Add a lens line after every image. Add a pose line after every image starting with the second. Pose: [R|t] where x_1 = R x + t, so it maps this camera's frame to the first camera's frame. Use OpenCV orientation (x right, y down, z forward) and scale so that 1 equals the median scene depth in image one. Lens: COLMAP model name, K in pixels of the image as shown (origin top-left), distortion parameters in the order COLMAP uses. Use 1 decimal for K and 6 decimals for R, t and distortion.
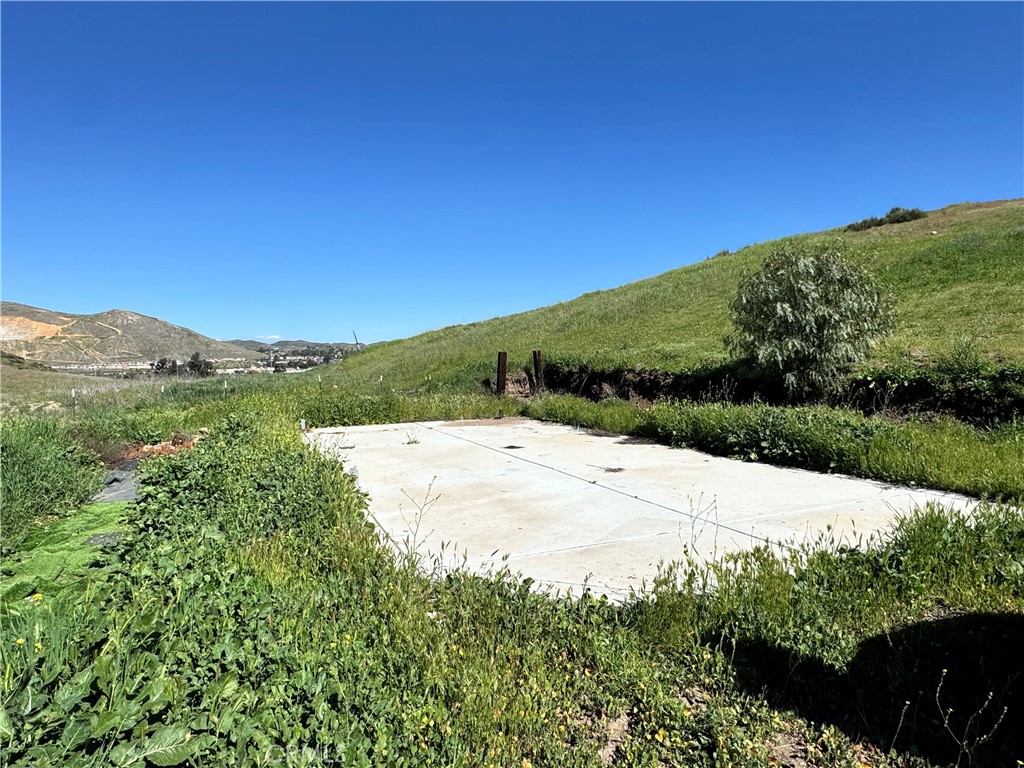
lens RADIAL K [[617.4, 0, 512.0], [0, 617.4, 384.0], [0, 0, 1]] dist [0.003173, 0.000067]
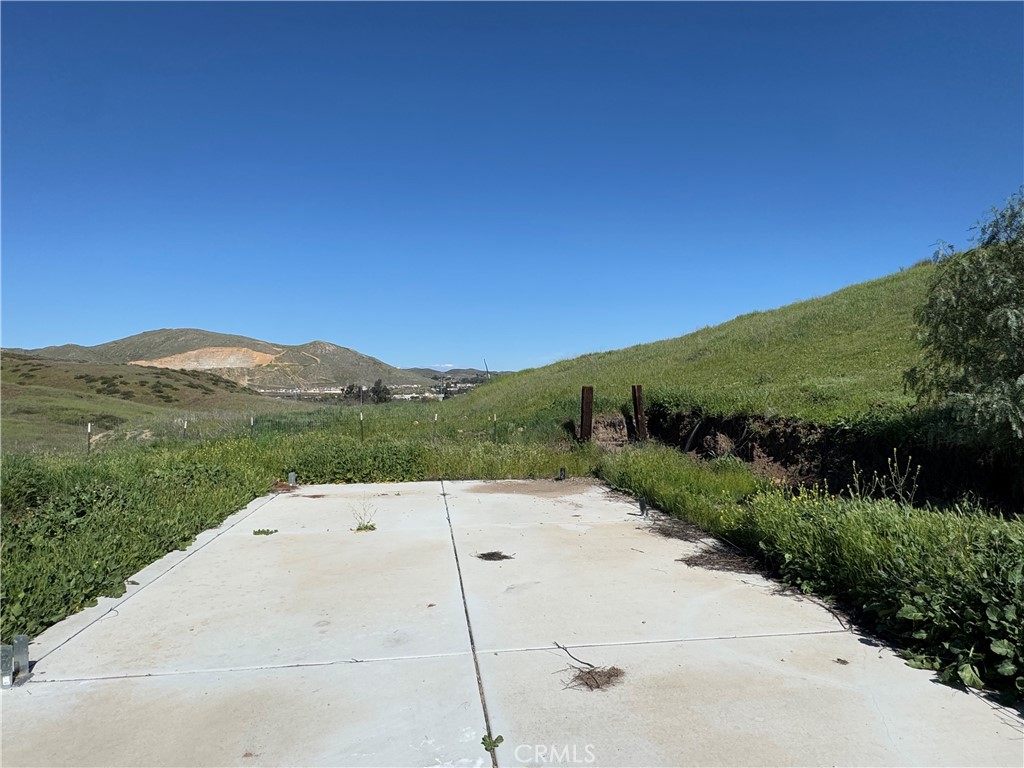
lens RADIAL K [[617.4, 0, 512.0], [0, 617.4, 384.0], [0, 0, 1]] dist [0.003173, 0.000067]
pose [[0.965407, 0.011232, -0.260504, 0.089737], [-0.023405, 0.998772, -0.043673, -0.018798], [0.259693, 0.048259, 0.964485, 0.228176]]
